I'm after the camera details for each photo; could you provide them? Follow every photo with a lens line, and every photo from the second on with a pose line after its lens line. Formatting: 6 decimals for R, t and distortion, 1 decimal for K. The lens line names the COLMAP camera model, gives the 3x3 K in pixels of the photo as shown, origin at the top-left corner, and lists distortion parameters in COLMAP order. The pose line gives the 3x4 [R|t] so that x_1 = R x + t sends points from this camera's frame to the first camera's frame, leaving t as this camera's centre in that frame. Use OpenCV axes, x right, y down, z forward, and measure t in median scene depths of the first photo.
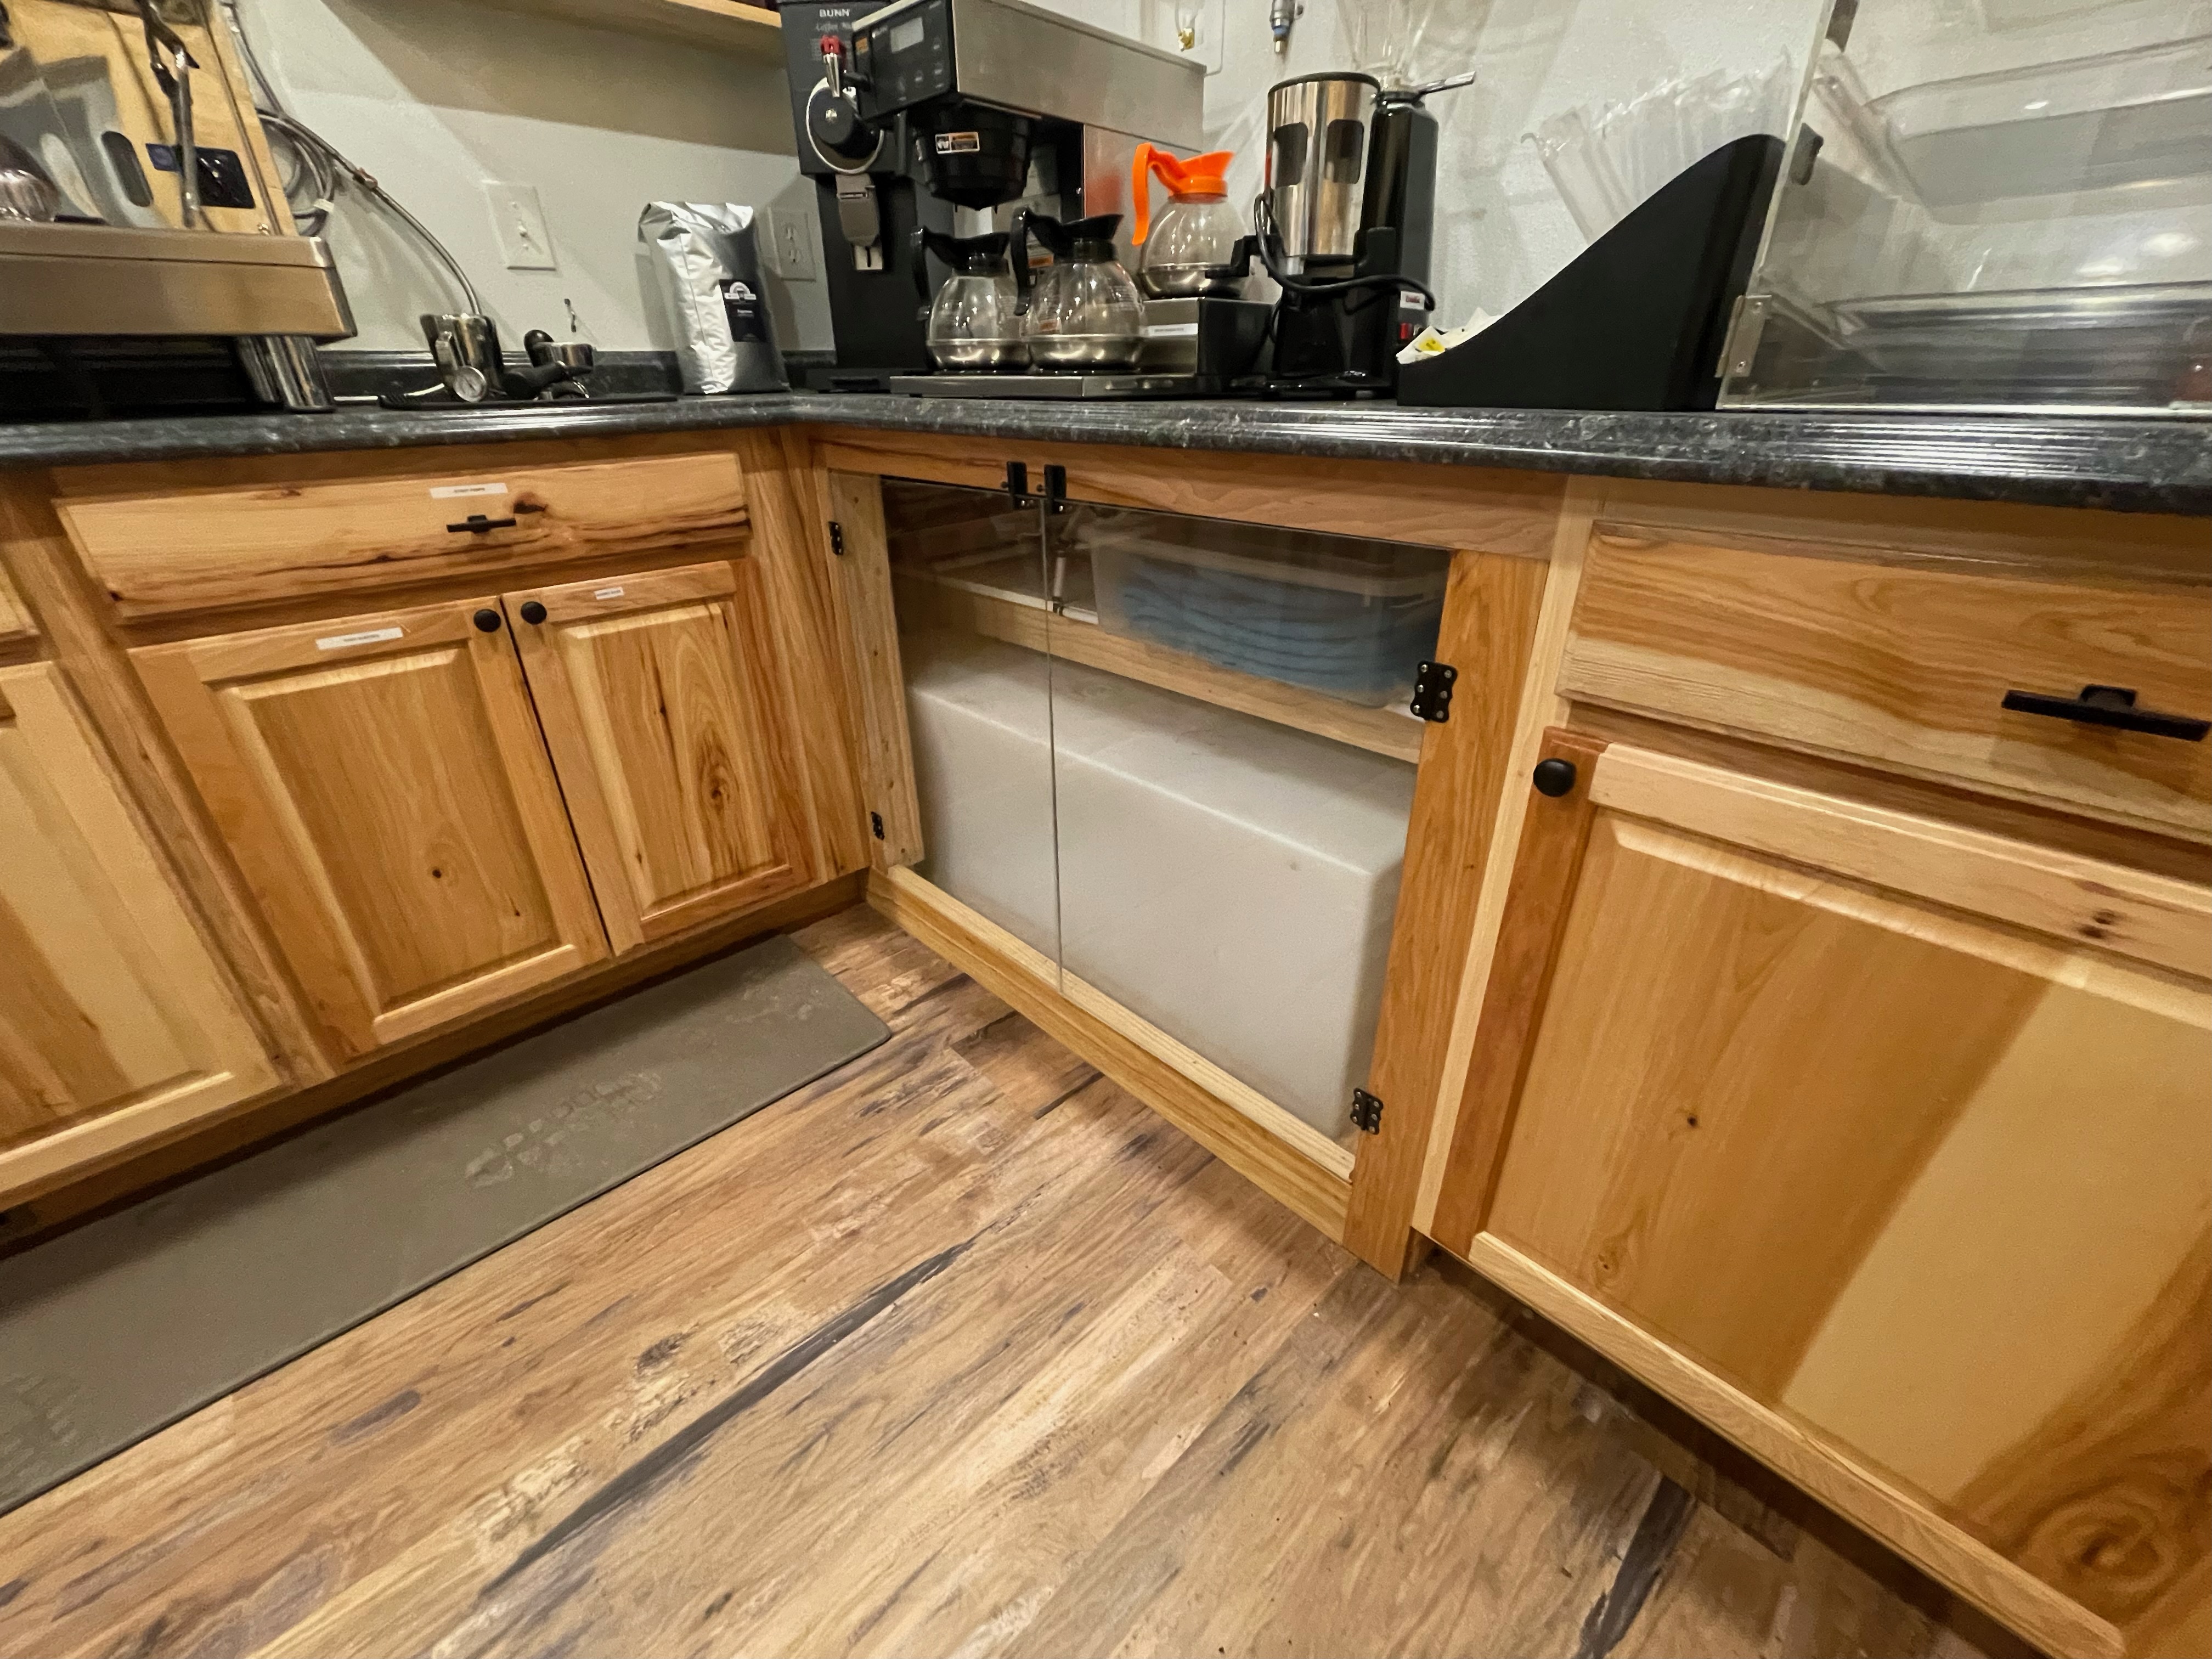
lens RADIAL K [[893.4, 0, 1103.2], [0, 893.4, 827.3], [0, 0, 1]] dist [-0.002537, -0.000056]
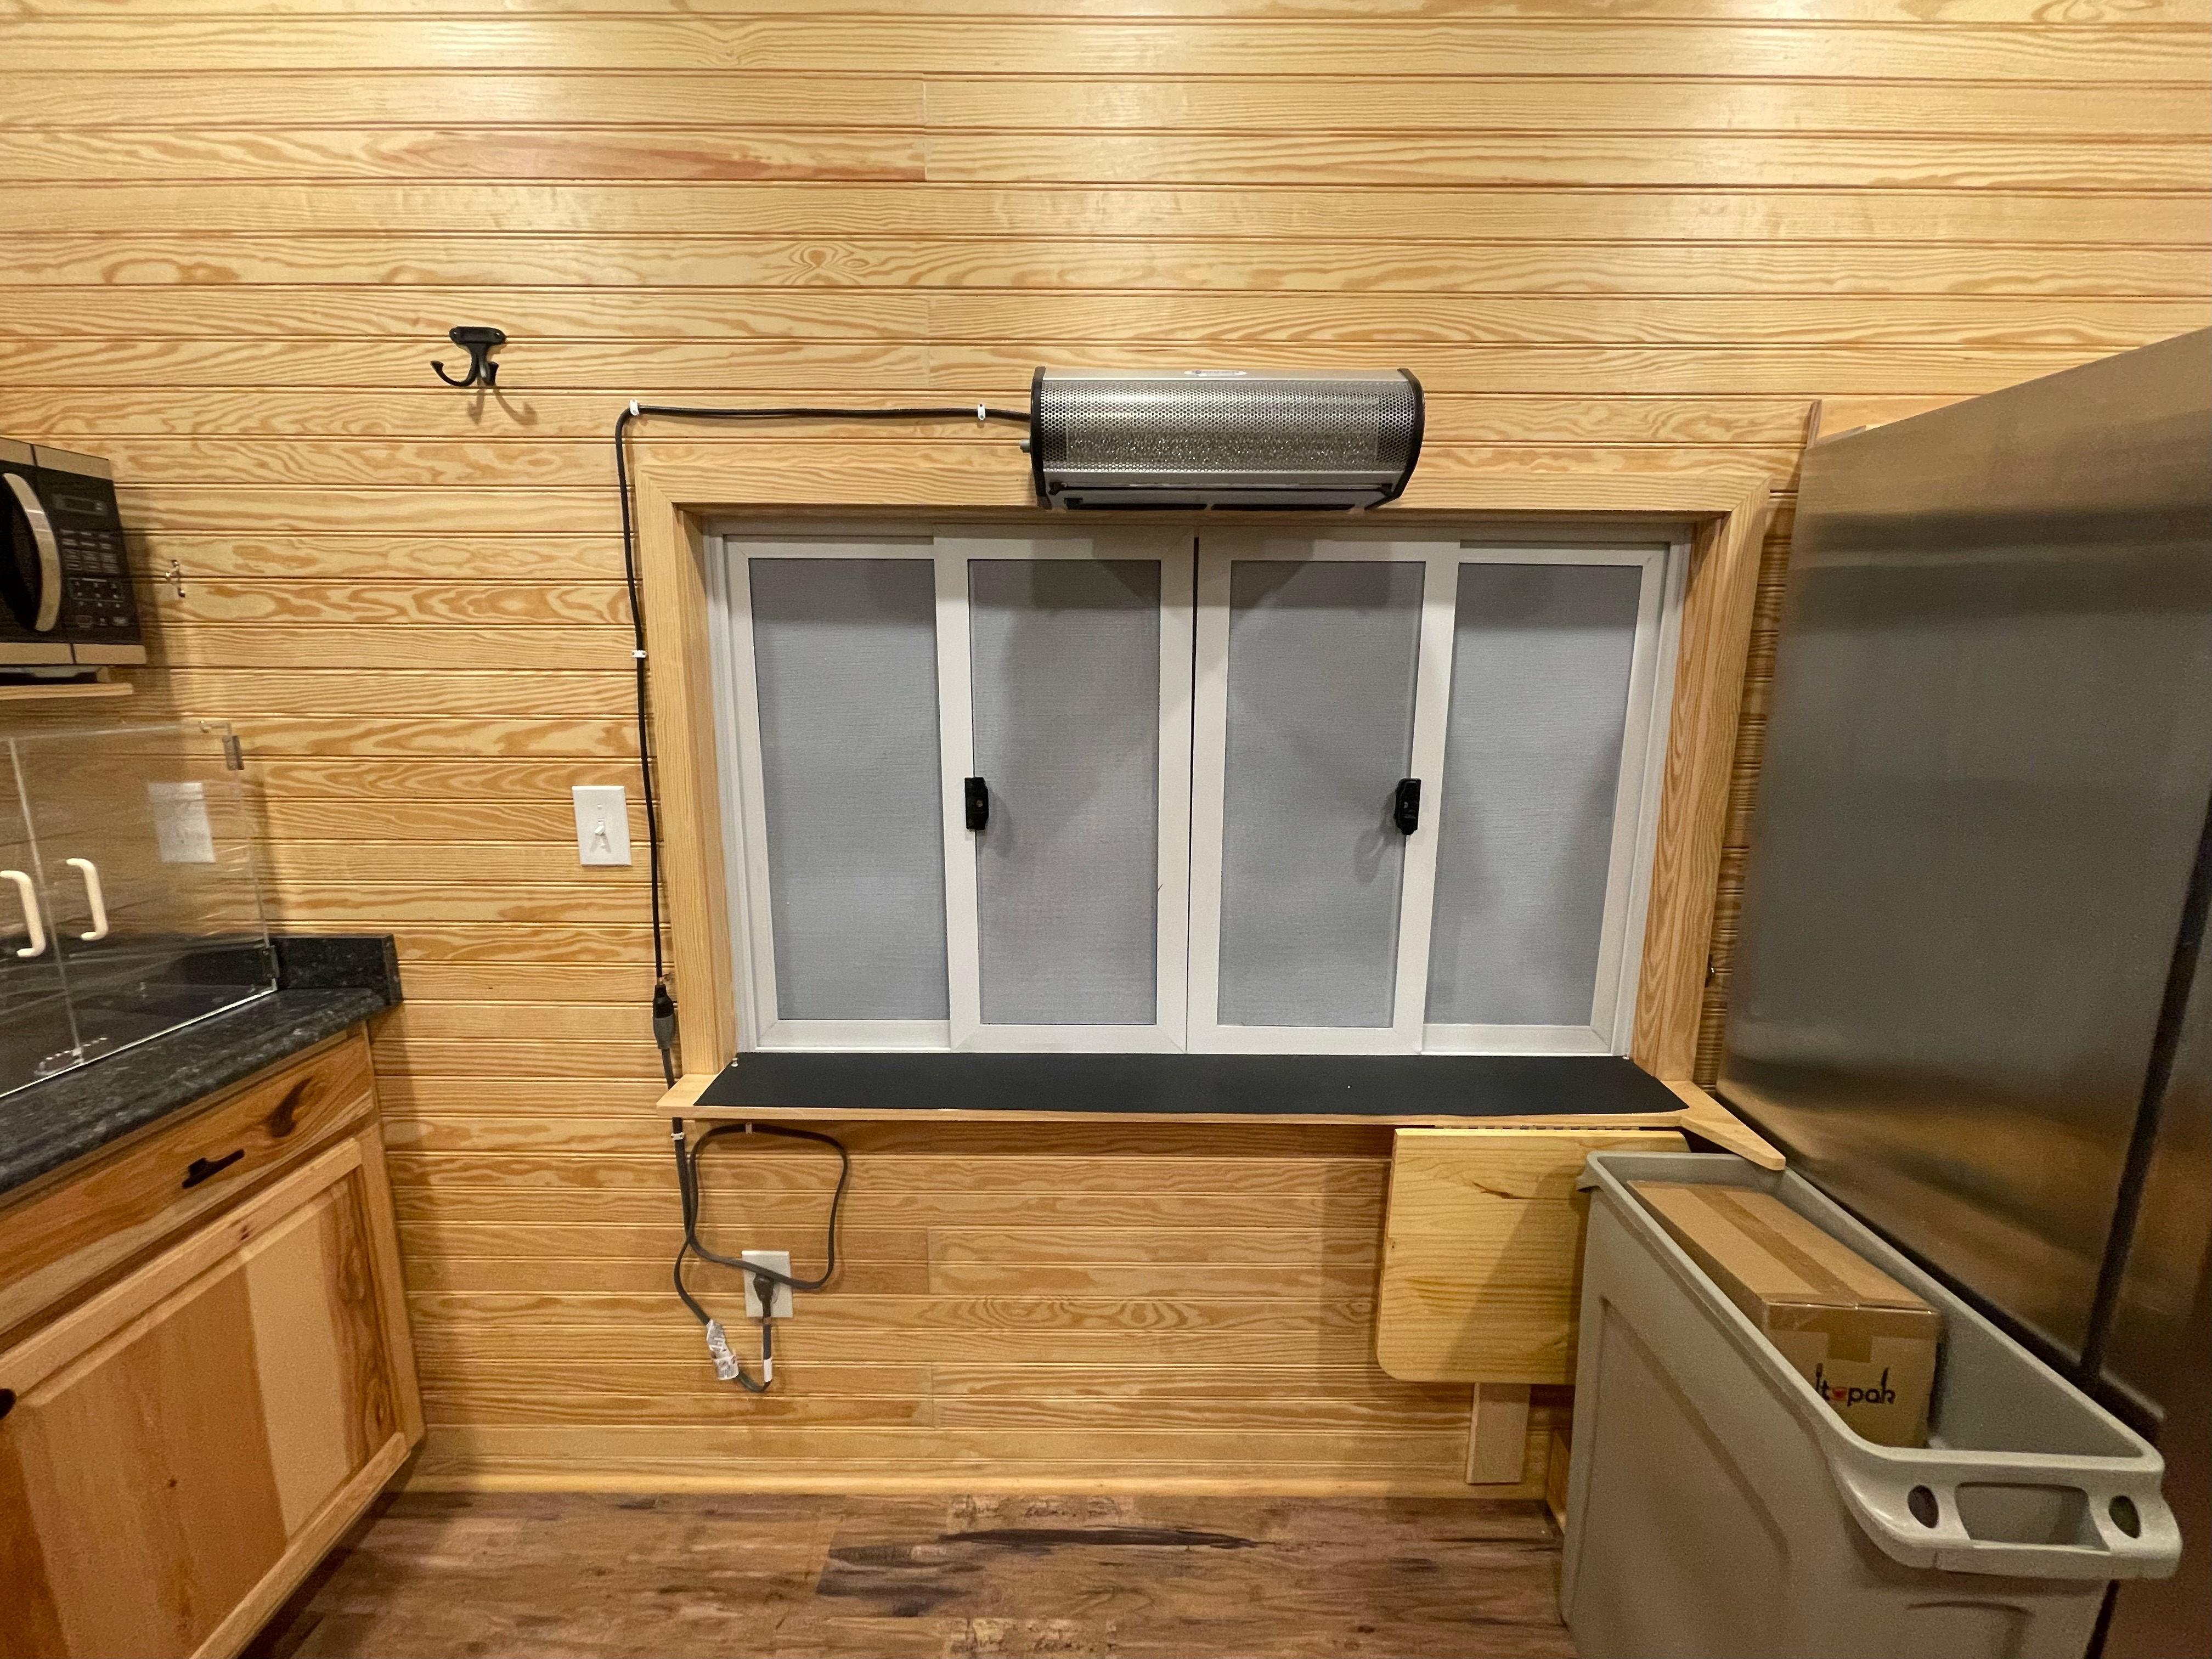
lens RADIAL K [[893.4, 0, 1107.1], [0, 893.4, 826.3], [0, 0, 1]] dist [-0.002537, -0.000056]
pose [[-0.724401, -0.113821, 0.679917, -0.769151], [0.319083, 0.818909, 0.477047, -0.441410], [-0.611088, 0.562524, -0.556901, 0.111534]]
